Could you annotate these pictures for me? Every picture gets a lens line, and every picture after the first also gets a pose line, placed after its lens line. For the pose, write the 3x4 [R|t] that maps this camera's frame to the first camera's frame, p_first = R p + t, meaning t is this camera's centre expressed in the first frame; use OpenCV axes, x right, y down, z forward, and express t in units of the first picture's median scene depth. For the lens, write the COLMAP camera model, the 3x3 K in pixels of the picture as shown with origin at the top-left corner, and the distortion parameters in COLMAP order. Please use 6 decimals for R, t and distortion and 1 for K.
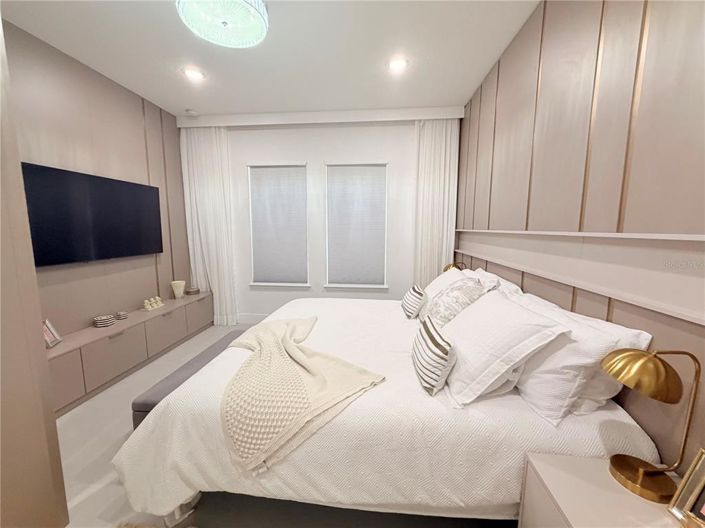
lens RADIAL K [[280.6, 0, 352.3], [0, 280.6, 264.3], [0, 0, 1]] dist [-0.001366, 0.000126]
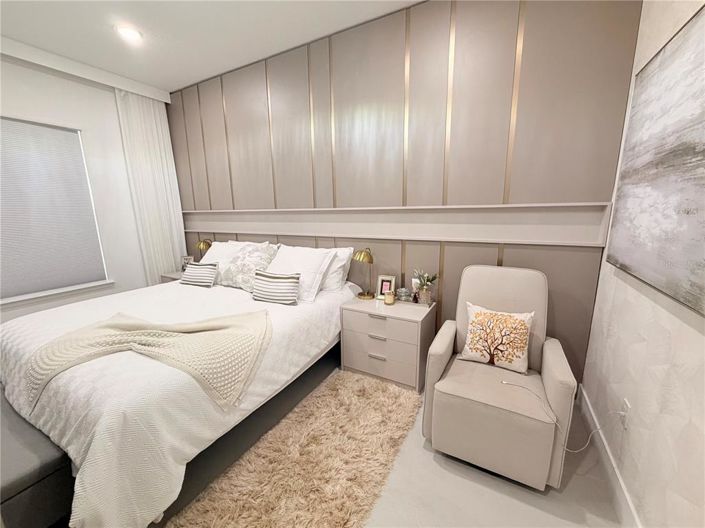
lens RADIAL K [[280.6, 0, 350.3], [0, 280.6, 263.7], [0, 0, 1]] dist [-0.001366, 0.000126]
pose [[0.399245, -0.186604, 0.897654, -1.004234], [0.137157, 0.980208, 0.142763, 0.020948], [-0.906527, 0.066122, 0.416937, -0.021968]]
